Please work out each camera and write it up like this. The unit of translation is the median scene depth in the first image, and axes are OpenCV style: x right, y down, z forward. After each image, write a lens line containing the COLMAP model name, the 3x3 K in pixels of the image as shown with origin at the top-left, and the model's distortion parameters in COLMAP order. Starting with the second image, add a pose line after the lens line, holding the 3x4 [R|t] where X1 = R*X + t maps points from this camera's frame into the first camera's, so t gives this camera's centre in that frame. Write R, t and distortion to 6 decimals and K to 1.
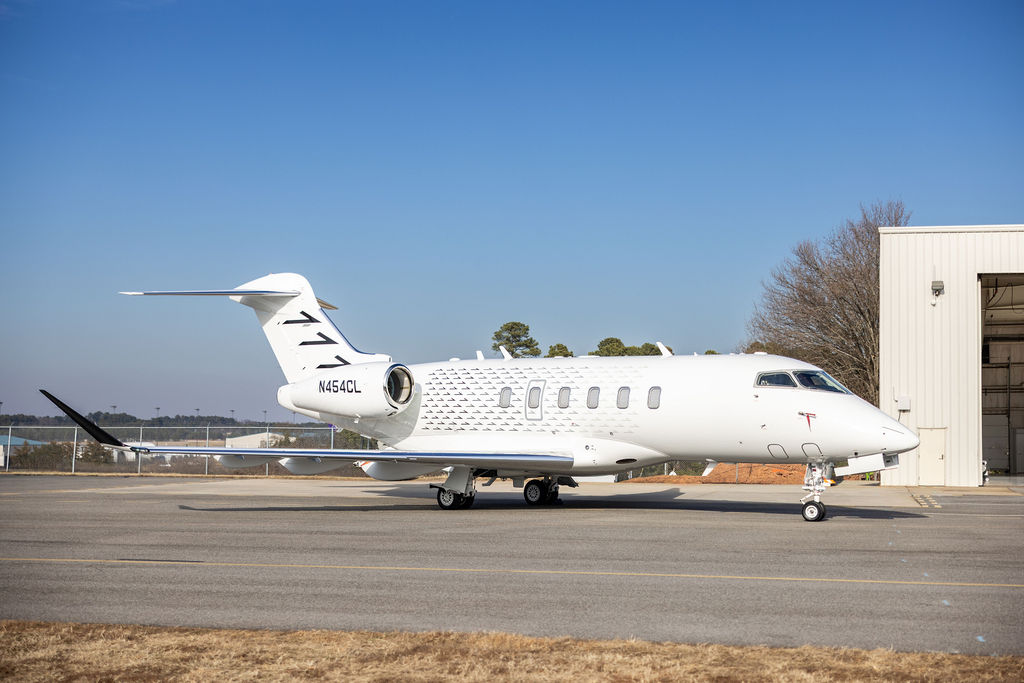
lens RADIAL K [[1625.4, 0, 512.0], [0, 1625.4, 341.5], [0, 0, 1]] dist [-0.035221, -0.061986]
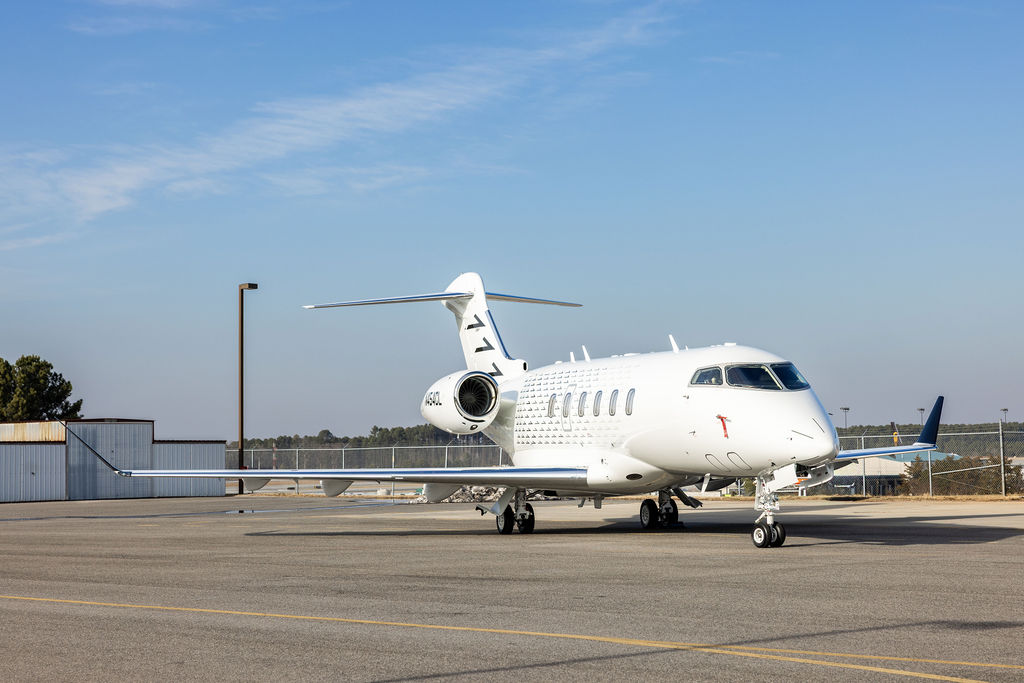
lens RADIAL K [[2061.5, 0, 482.6], [0, 2061.5, 341.3], [0, 0, 1]] dist [-0.047565, 0.479659]
pose [[0.843149, -0.050096, -0.535340, 0.559828], [0.053550, 0.998524, -0.009100, 0.007804], [0.535006, -0.020995, 0.844587, 0.041516]]
